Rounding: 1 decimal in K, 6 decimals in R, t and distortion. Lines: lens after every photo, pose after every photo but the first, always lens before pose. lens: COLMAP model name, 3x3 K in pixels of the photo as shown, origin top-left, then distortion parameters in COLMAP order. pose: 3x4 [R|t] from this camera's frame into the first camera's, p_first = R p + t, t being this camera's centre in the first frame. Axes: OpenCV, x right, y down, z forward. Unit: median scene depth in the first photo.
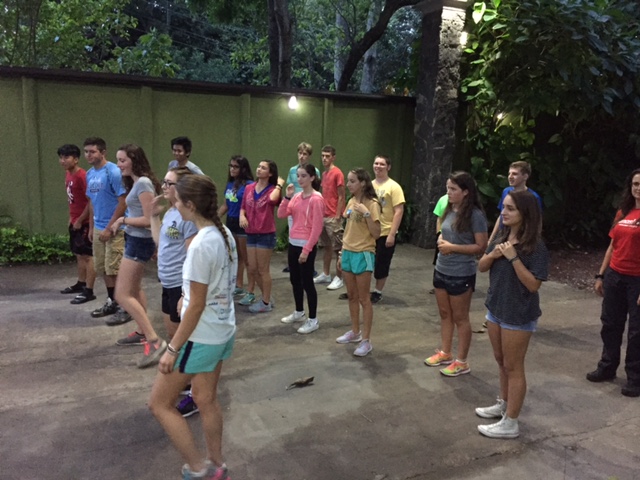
lens RADIAL K [[586.5, 0, 316.1], [0, 586.5, 238.7], [0, 0, 1]] dist [0.107973, 0.000000]
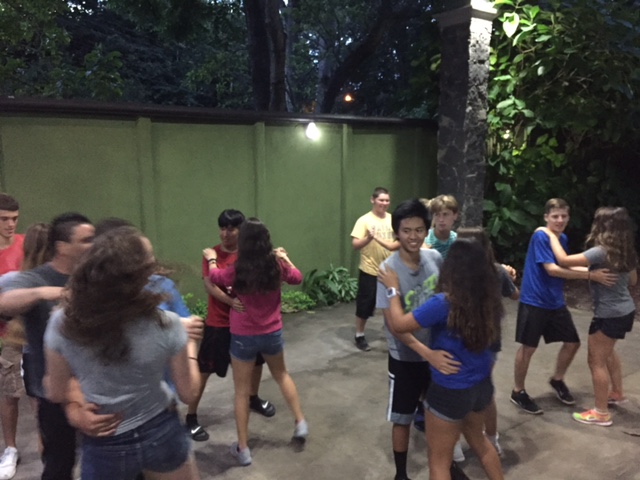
lens RADIAL K [[586.5, 0, 313.8], [0, 586.5, 240.3], [0, 0, 1]] dist [0.107973, 0.000000]
pose [[0.978307, -0.068400, 0.195542, -0.207432], [0.073940, 0.997038, -0.021165, -0.056426], [-0.193515, 0.035165, 0.980467, 0.182218]]
